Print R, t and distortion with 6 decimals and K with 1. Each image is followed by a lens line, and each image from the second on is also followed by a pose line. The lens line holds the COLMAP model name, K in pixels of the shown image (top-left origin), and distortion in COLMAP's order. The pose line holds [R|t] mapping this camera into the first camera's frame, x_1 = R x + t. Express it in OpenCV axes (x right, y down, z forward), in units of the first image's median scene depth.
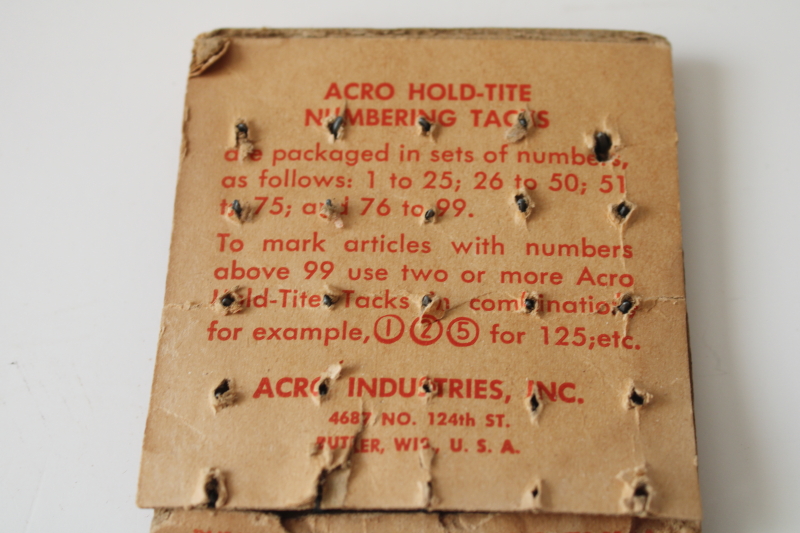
lens RADIAL K [[1098.9, 0, 400.0], [0, 1098.9, 266.5], [0, 0, 1]] dist [-0.040093, -0.003952]
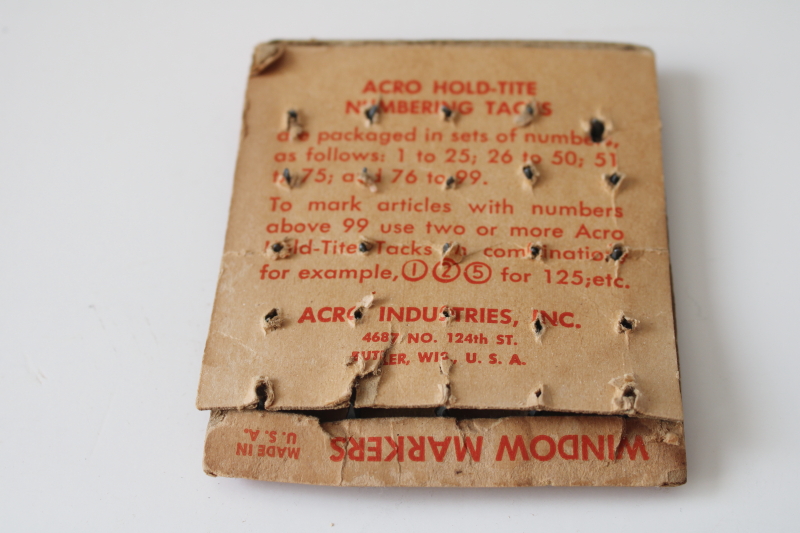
lens RADIAL K [[1098.9, 0, 400.0], [0, 1098.9, 266.5], [0, 0, 1]] dist [-0.040093, -0.003952]
pose [[0.999702, 0.011586, -0.021498, -0.000471], [-0.014501, 0.989927, -0.140833, 0.213998], [0.019650, 0.141102, 0.989800, -0.159200]]
